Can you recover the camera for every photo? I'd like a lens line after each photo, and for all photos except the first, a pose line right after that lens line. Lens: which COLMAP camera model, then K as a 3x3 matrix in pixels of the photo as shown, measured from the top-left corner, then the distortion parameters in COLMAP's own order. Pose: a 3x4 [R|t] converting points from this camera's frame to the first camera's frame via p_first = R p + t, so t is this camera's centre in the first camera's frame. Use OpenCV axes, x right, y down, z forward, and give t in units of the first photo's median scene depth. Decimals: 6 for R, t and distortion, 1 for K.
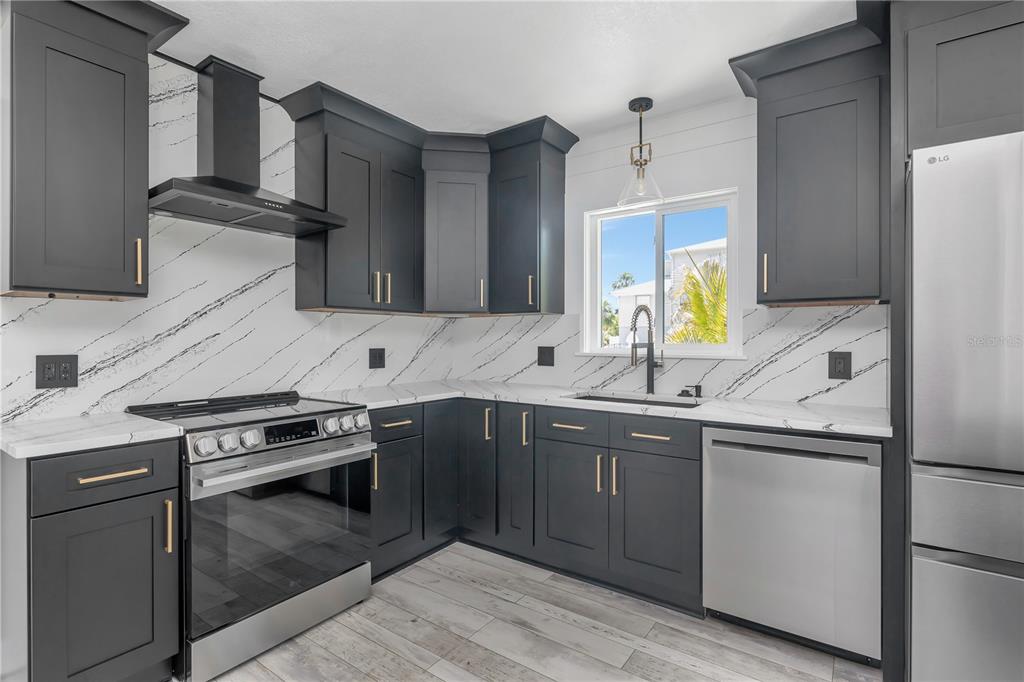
lens RADIAL K [[490.2, 0, 512.2], [0, 490.2, 337.7], [0, 0, 1]] dist [-0.003955, 0.000301]
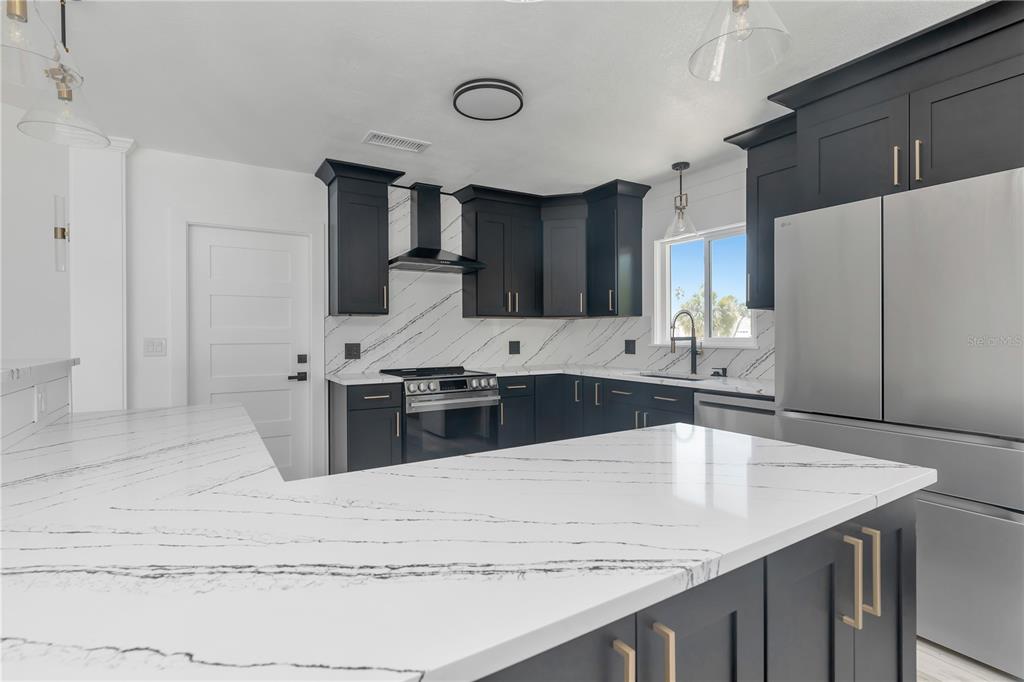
lens RADIAL K [[490.2, 0, 513.5], [0, 490.2, 334.2], [0, 0, 1]] dist [-0.003955, 0.000301]
pose [[0.924178, -0.004346, -0.381937, 0.391670], [0.005127, 0.999986, 0.001027, -0.001060], [0.381927, -0.002907, 0.924188, -0.523623]]
